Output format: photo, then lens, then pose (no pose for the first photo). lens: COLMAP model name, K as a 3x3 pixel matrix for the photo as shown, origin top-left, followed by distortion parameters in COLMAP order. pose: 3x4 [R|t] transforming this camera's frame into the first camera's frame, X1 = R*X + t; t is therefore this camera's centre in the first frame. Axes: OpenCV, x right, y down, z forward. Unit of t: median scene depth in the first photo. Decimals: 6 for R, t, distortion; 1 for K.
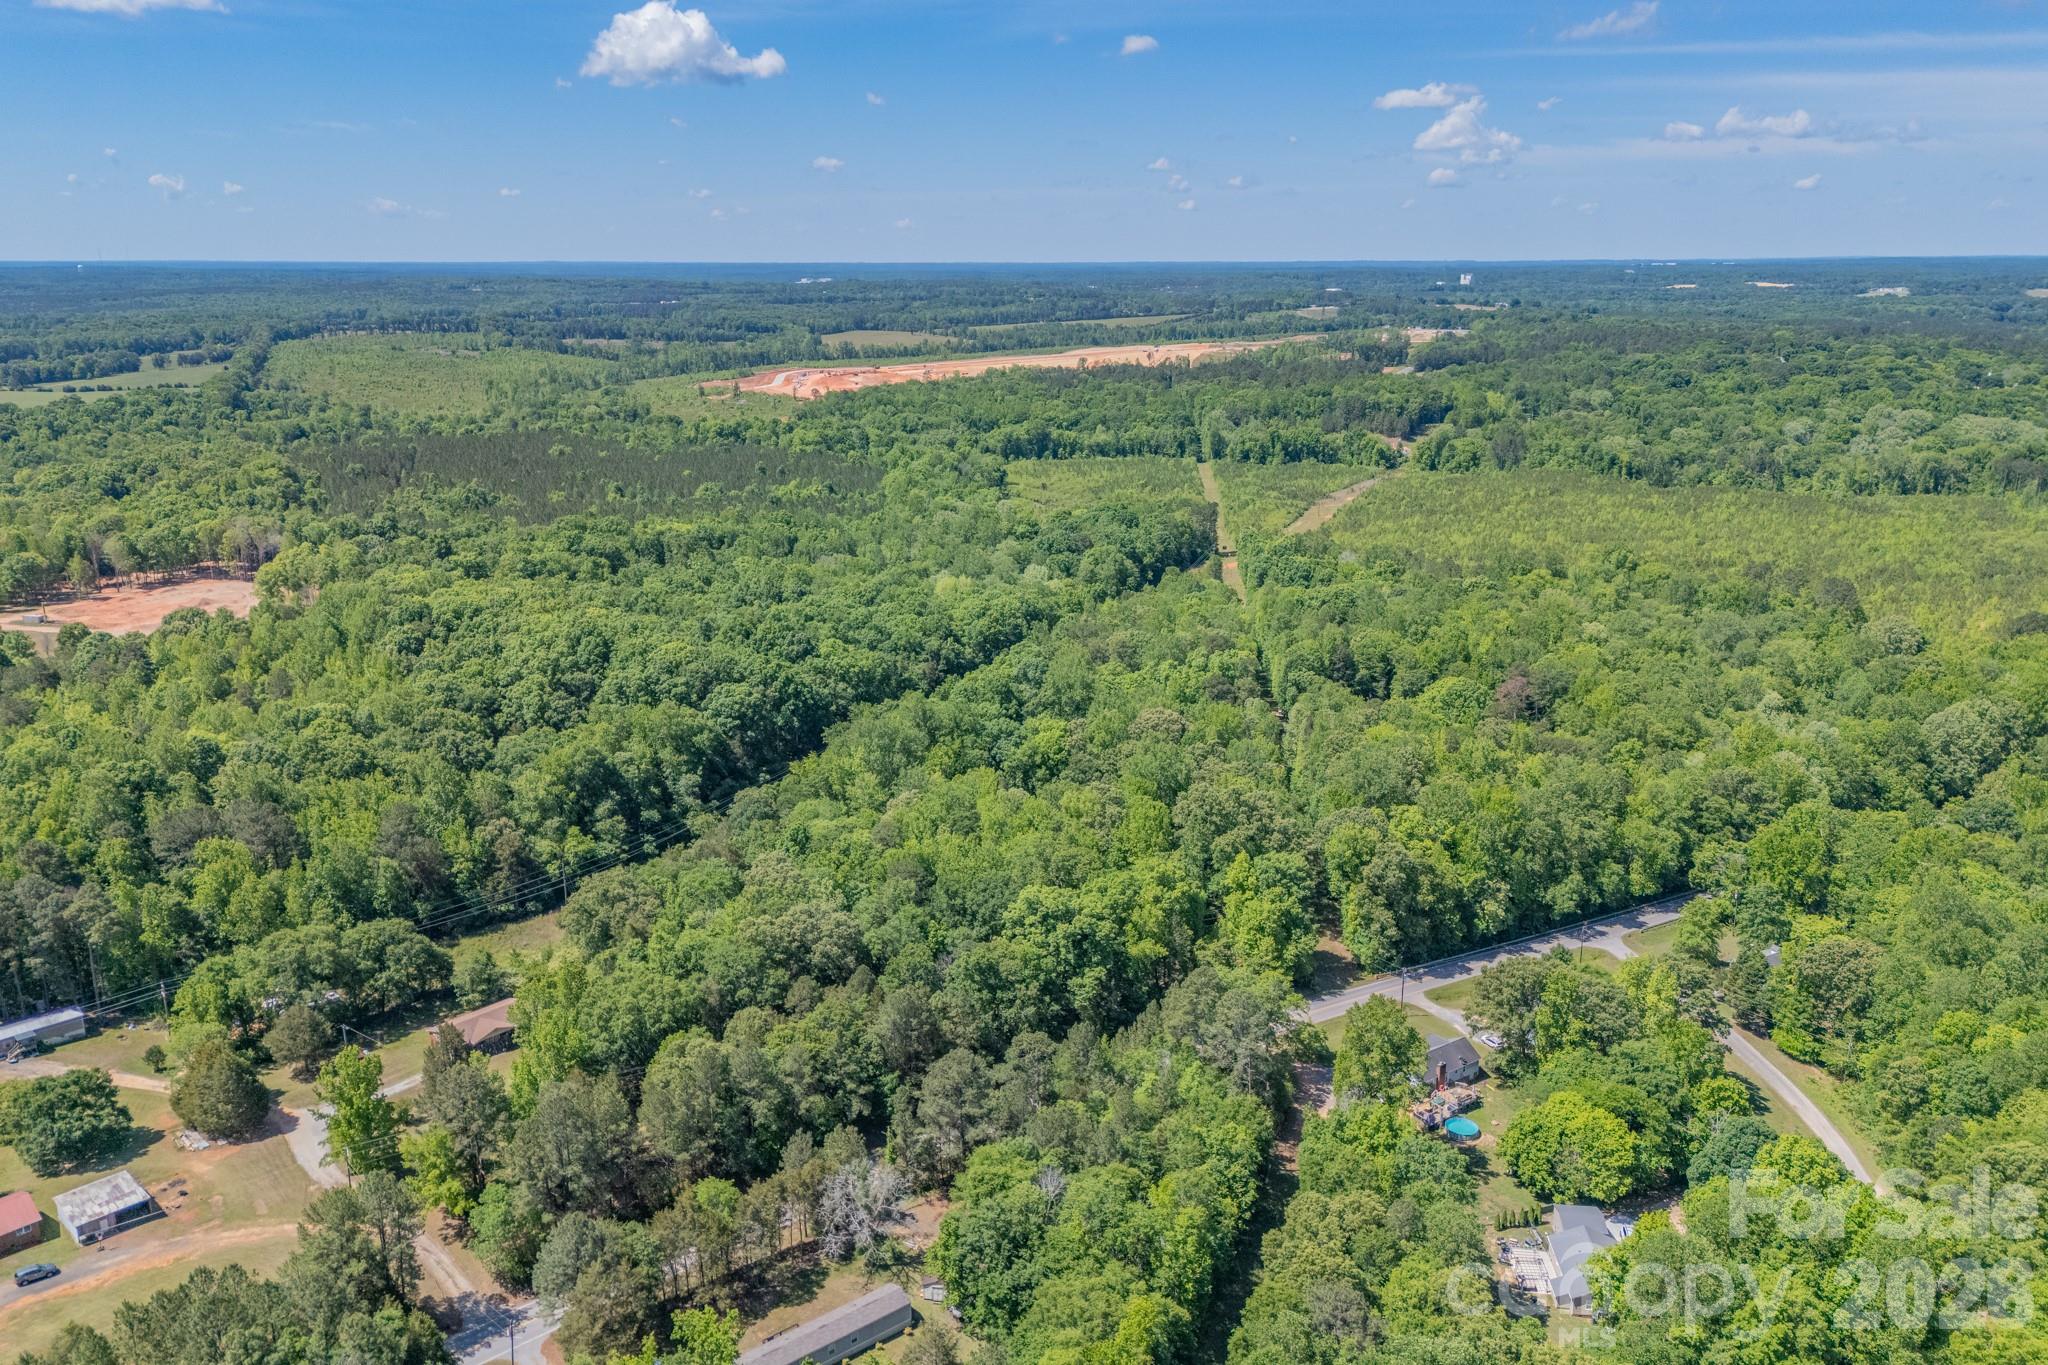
lens RADIAL K [[1501.1, 0, 1024.0], [0, 1501.1, 682.5], [0, 0, 1]] dist [0.083677, -0.073684]
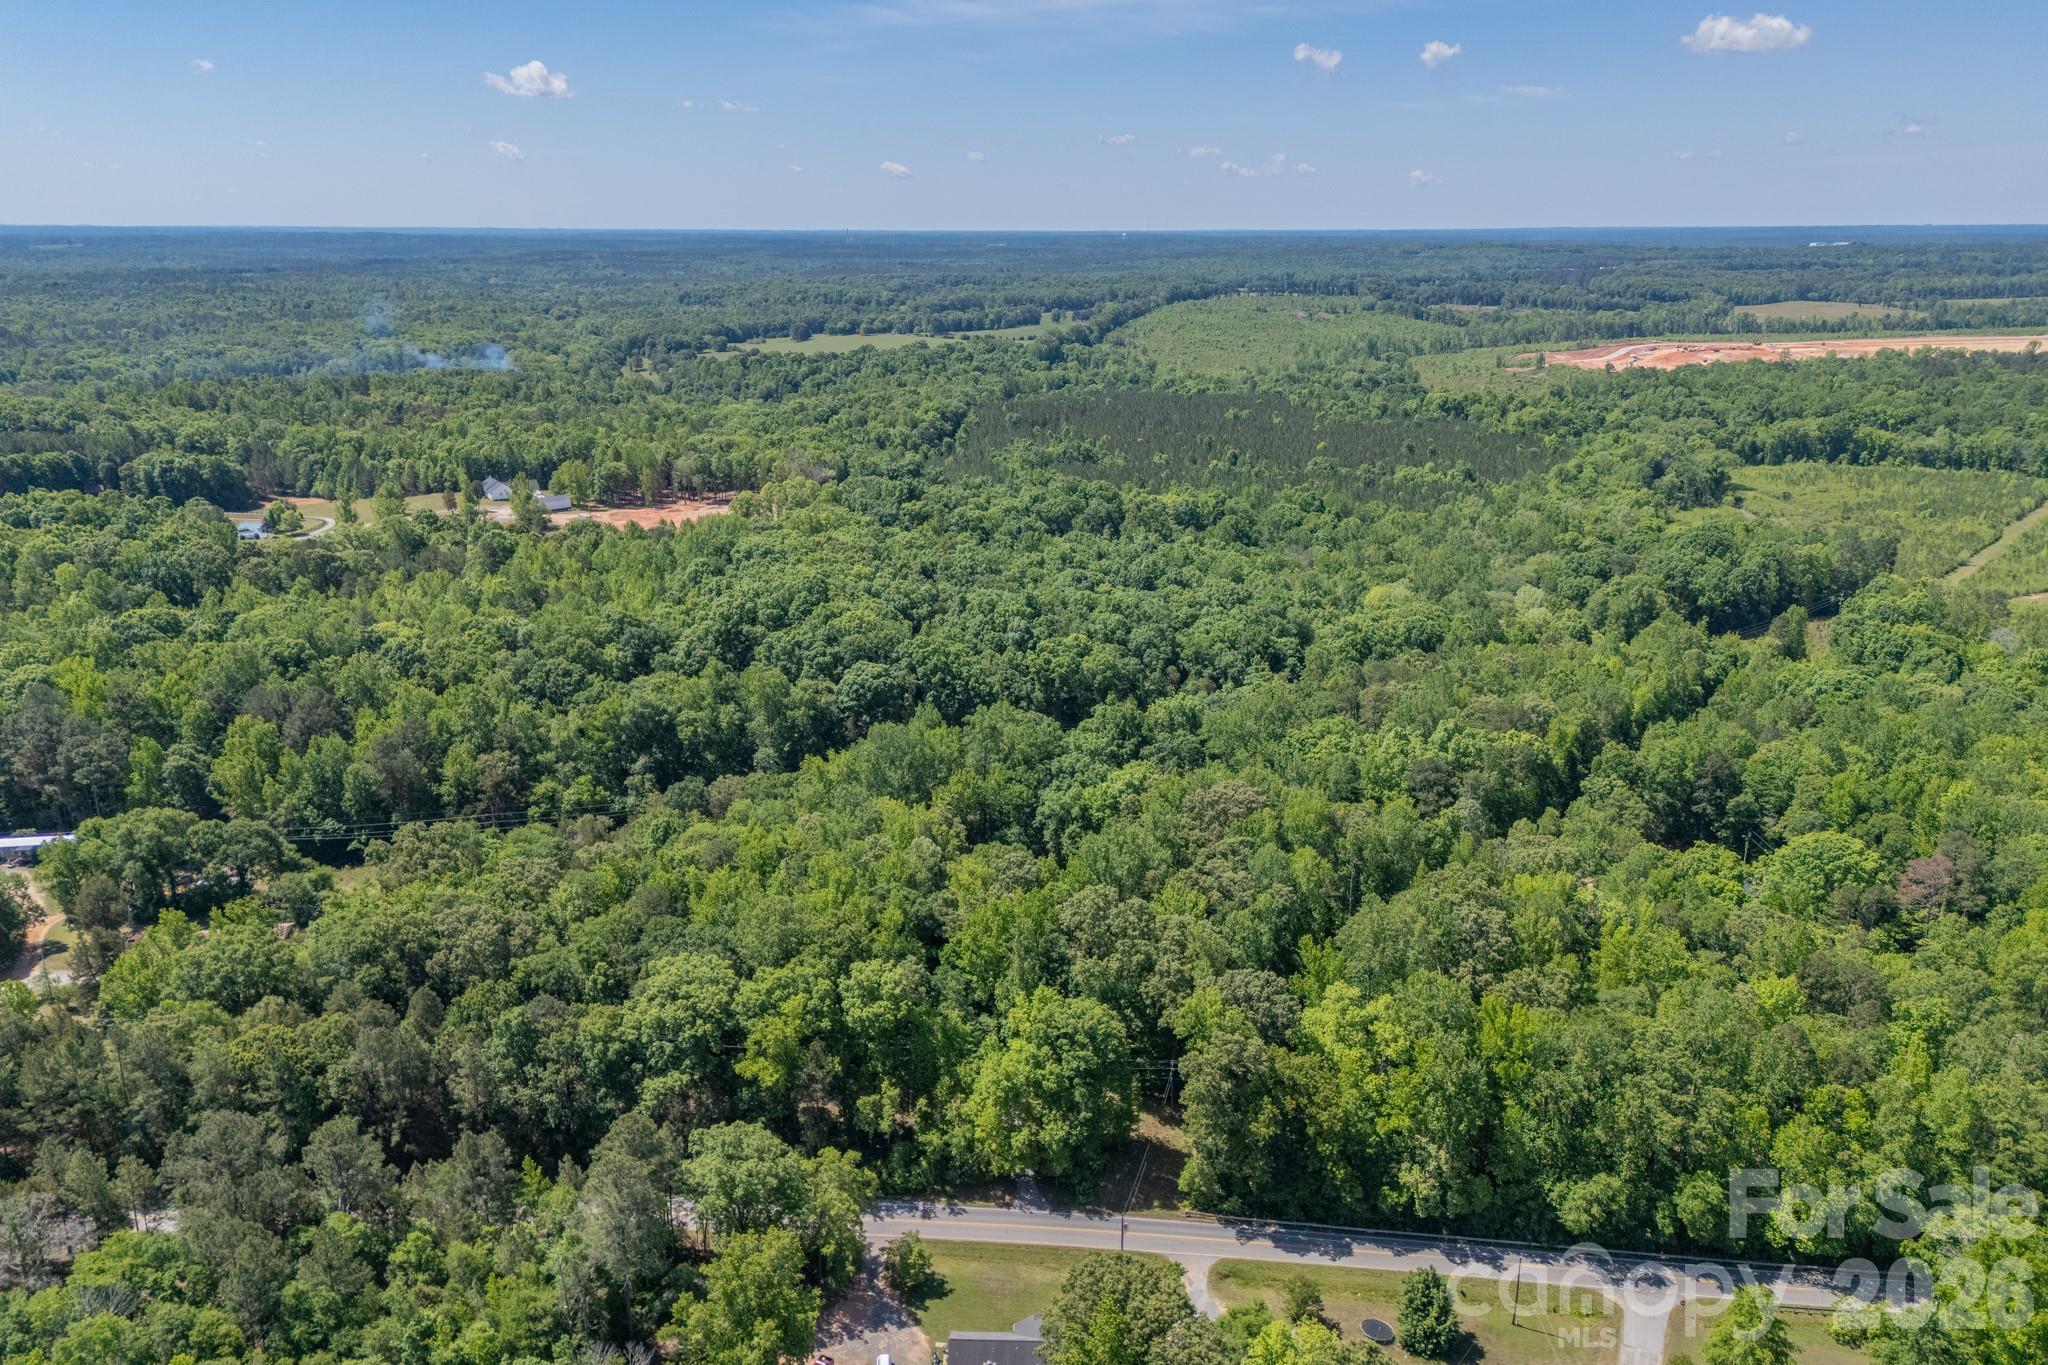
lens RADIAL K [[1501.1, 0, 1024.0], [0, 1501.1, 682.5], [0, 0, 1]] dist [0.083677, -0.073684]
pose [[0.817767, 0.170196, -0.549810, 0.392925], [-0.158954, 0.984910, 0.068460, -0.064751], [0.553165, 0.031410, 0.832480, 0.275135]]
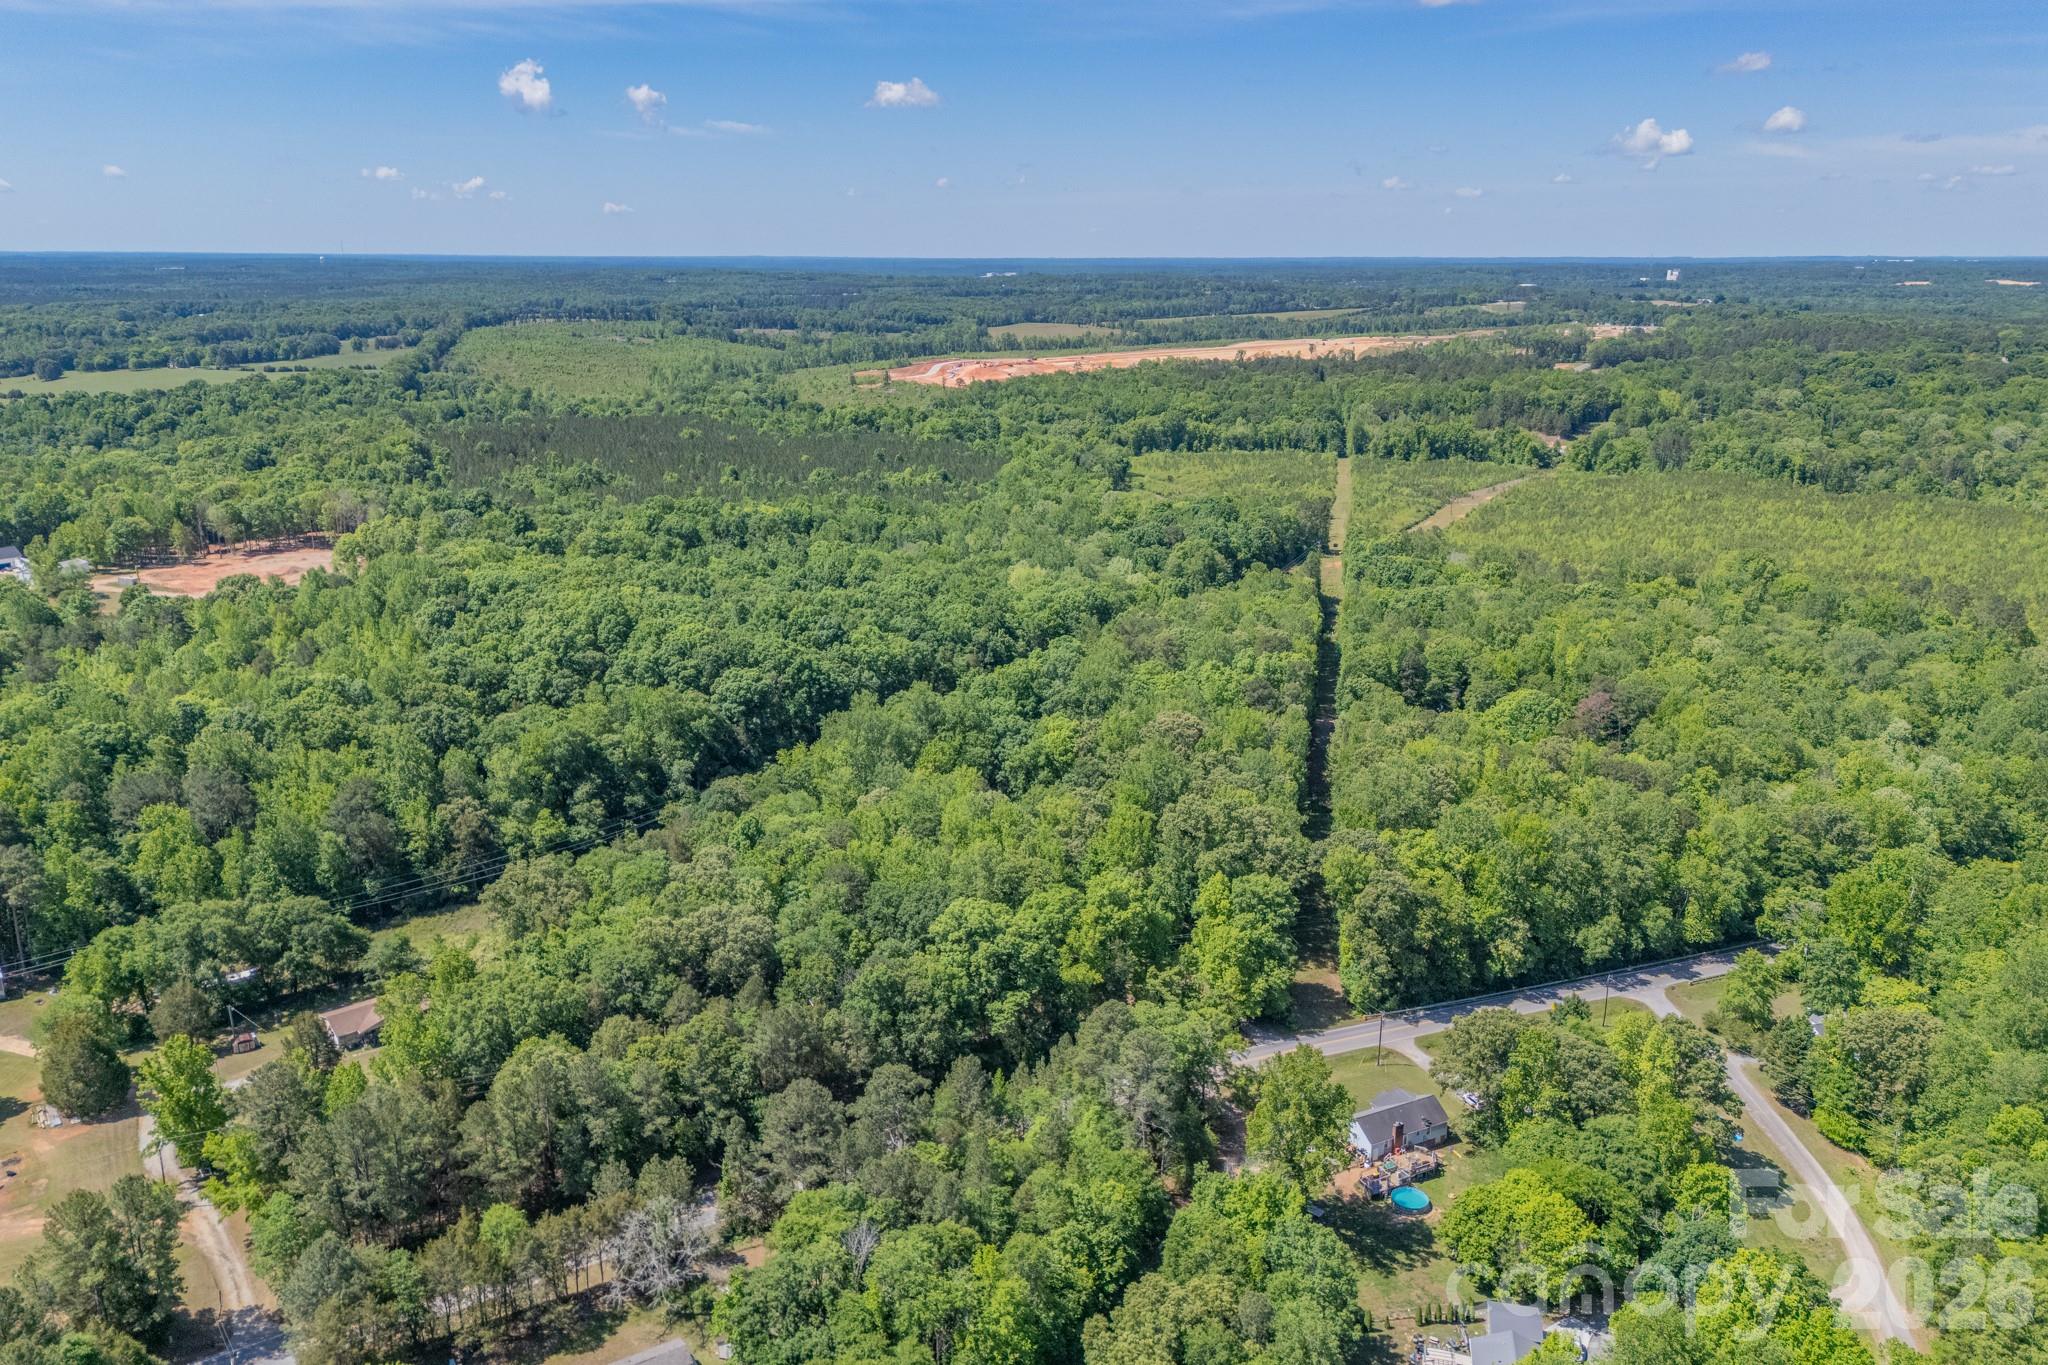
lens RADIAL K [[1493.4, 0, 1022.0], [0, 1493.4, 689.0], [0, 0, 1]] dist [0.080812, -0.067441]
pose [[0.992562, 0.038179, -0.115597, 0.095666], [-0.037211, 0.999252, 0.010525, -0.002621], [0.115912, -0.006145, 0.993240, 0.063529]]
